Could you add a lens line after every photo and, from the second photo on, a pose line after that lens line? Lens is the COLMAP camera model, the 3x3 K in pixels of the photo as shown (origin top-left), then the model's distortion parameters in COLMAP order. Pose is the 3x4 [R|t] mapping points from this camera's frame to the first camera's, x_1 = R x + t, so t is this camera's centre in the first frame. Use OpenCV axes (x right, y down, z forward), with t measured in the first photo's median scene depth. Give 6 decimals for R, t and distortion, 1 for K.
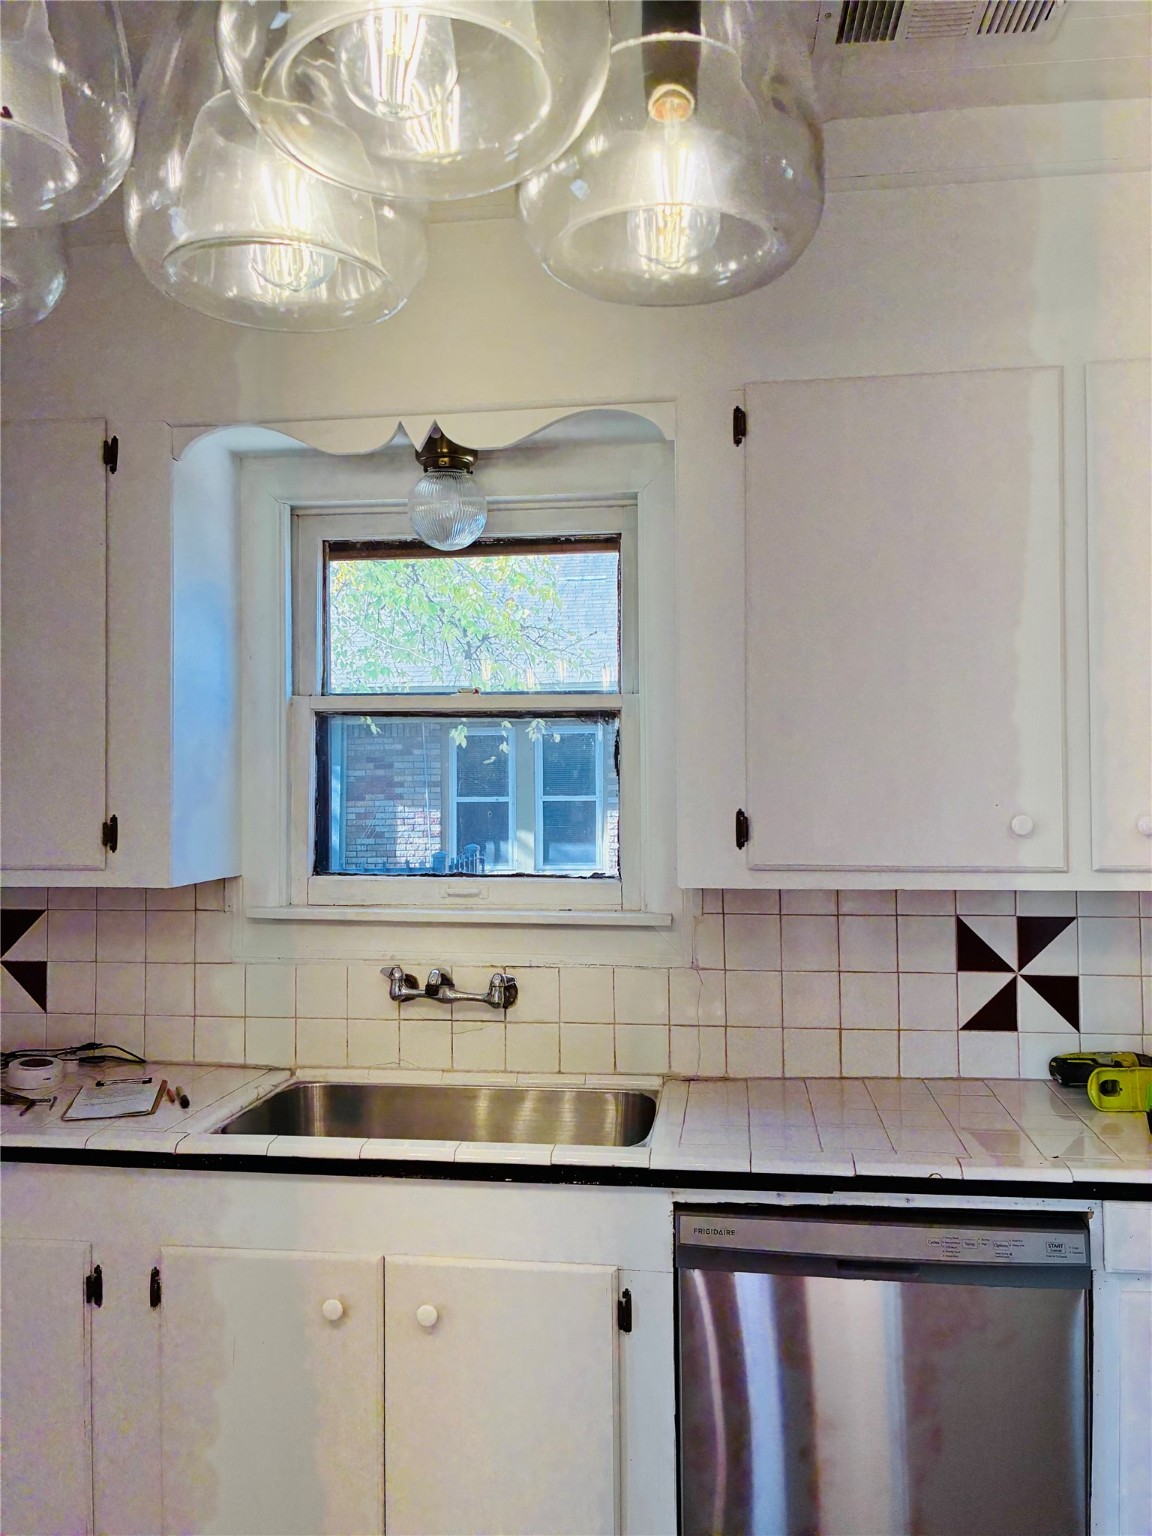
lens RADIAL K [[1151.9, 0, 576.0], [0, 1151.9, 768.0], [0, 0, 1]] dist [0.032930, -0.004412]
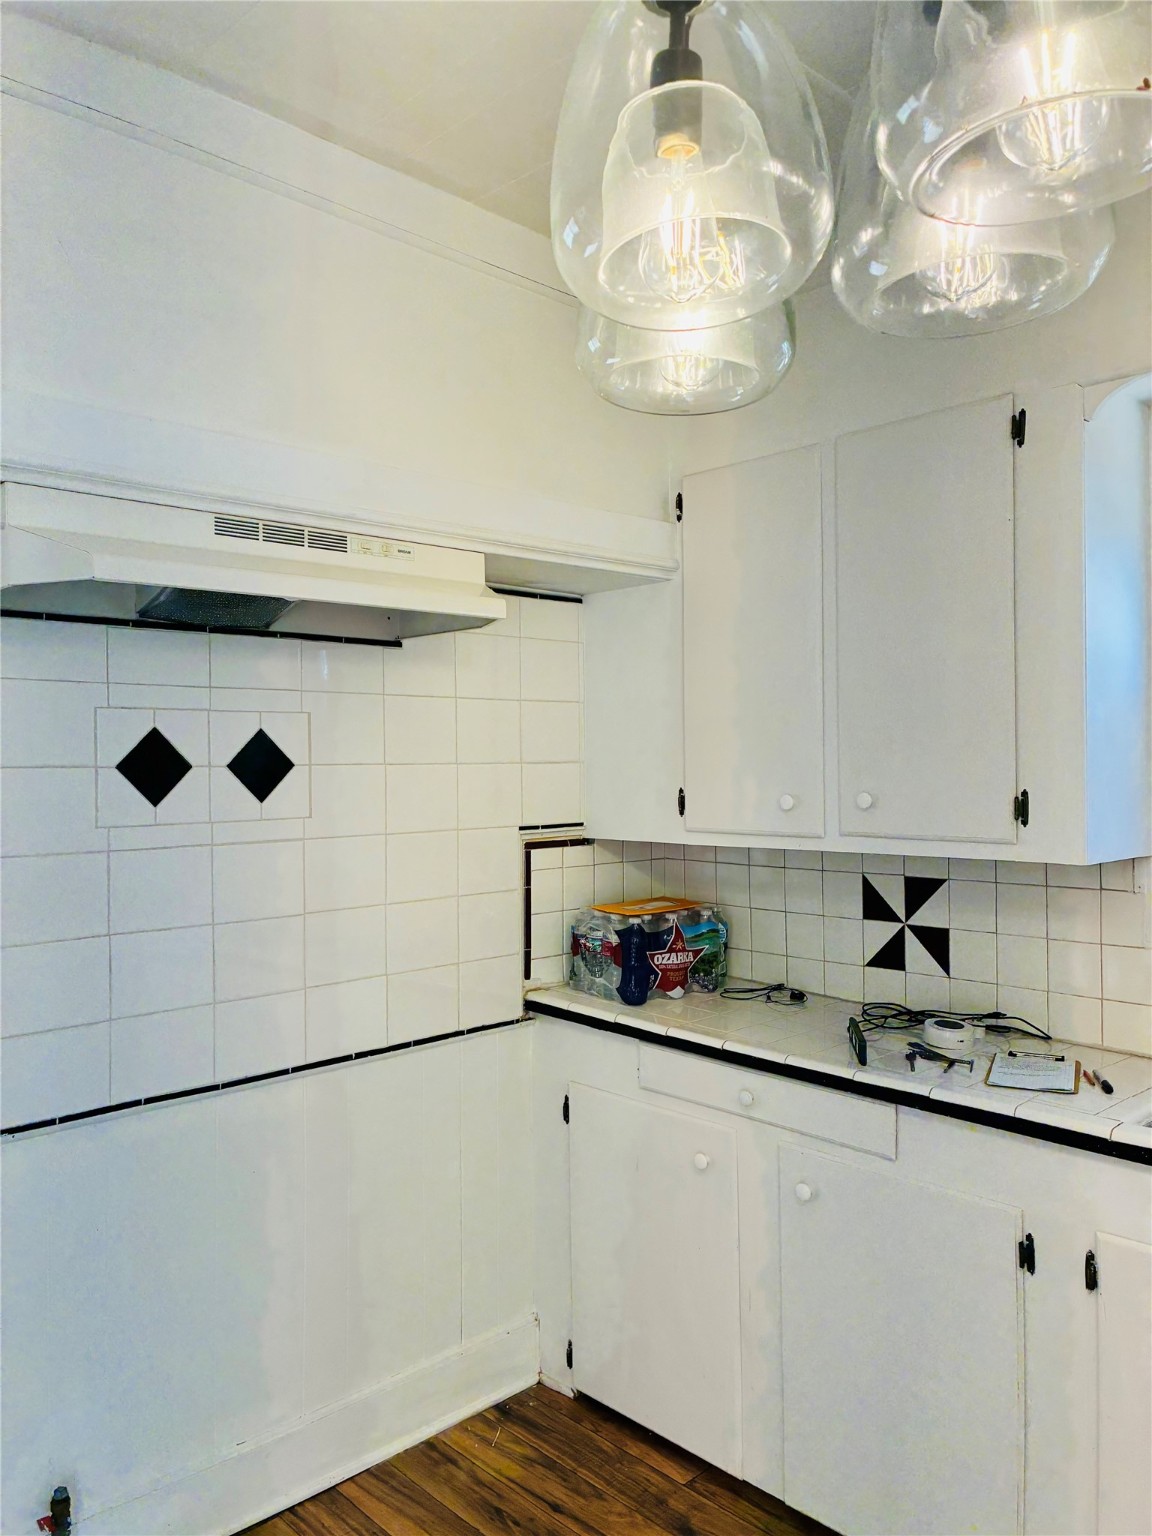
lens RADIAL K [[1151.9, 0, 576.0], [0, 1151.9, 768.0], [0, 0, 1]] dist [0.032930, -0.004412]
pose [[0.779233, -0.003139, -0.626726, -0.071404], [0.017021, 0.999725, 0.016156, -0.000696], [0.626503, -0.023257, 0.779072, -0.022784]]
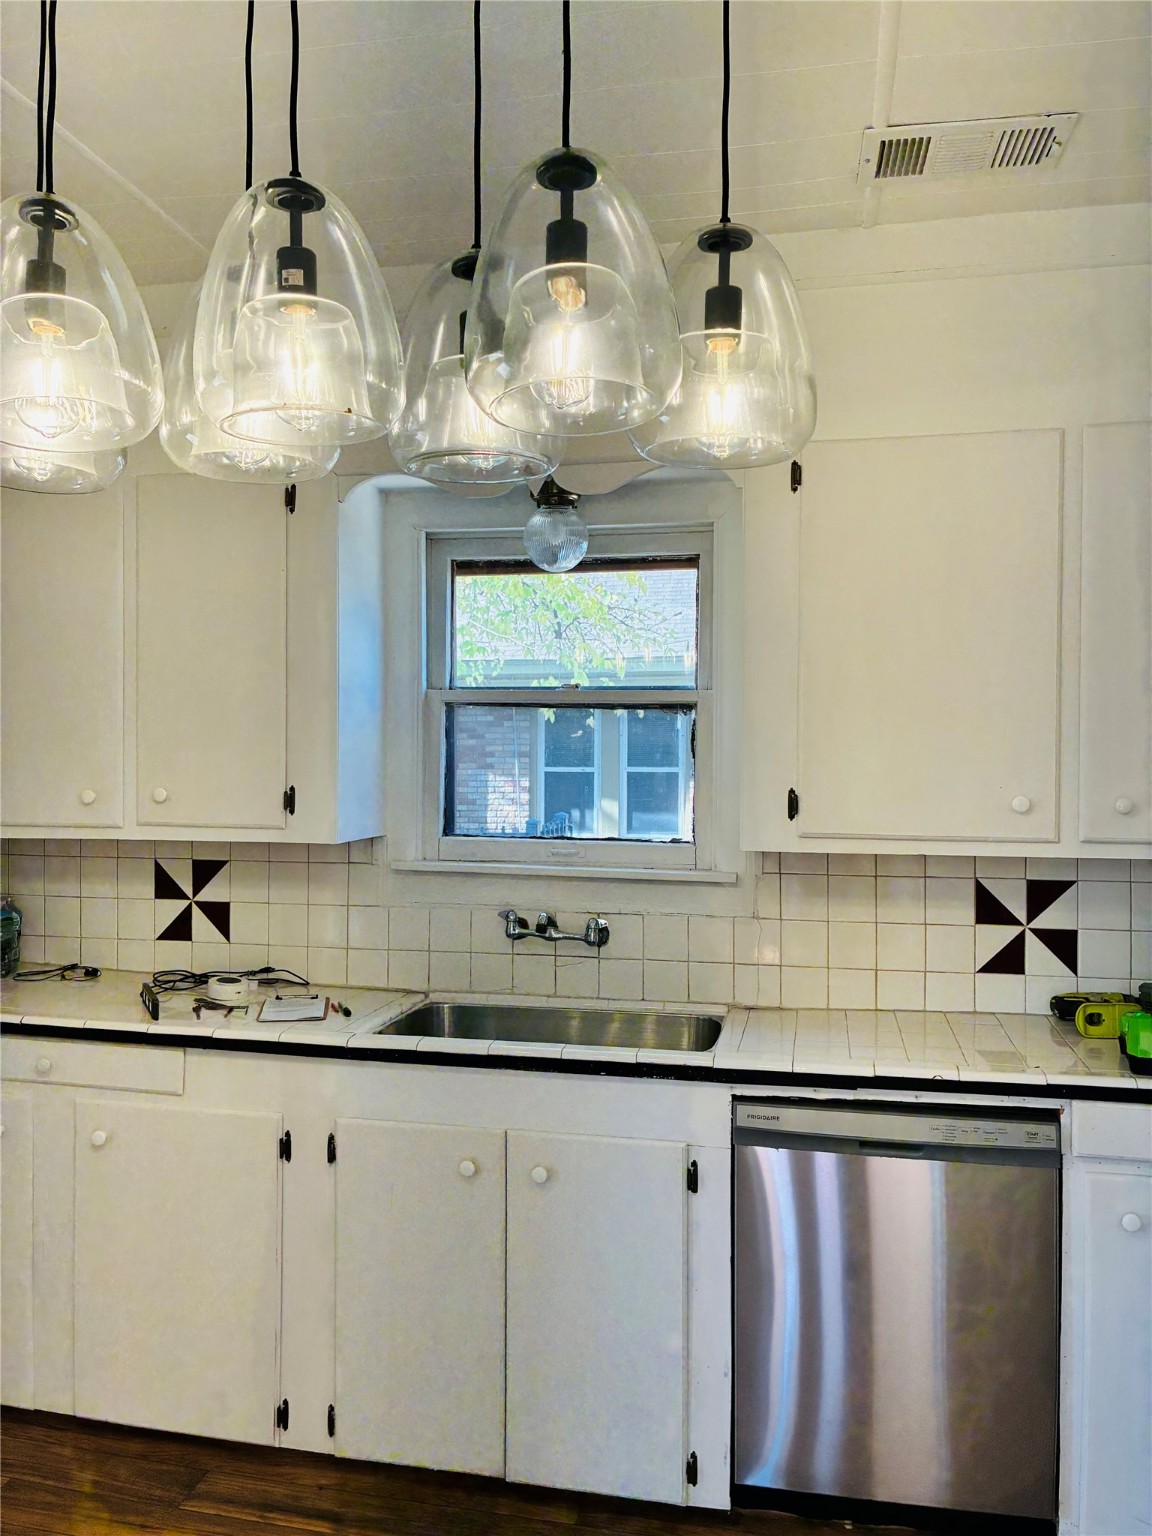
lens RADIAL K [[1151.9, 0, 576.0], [0, 1151.9, 768.0], [0, 0, 1]] dist [0.032930, -0.004412]
pose [[0.997352, 0.011584, -0.071796, -0.000021], [-0.009636, 0.999578, 0.027412, -0.015526], [0.072083, -0.026648, 0.997043, -0.224859]]
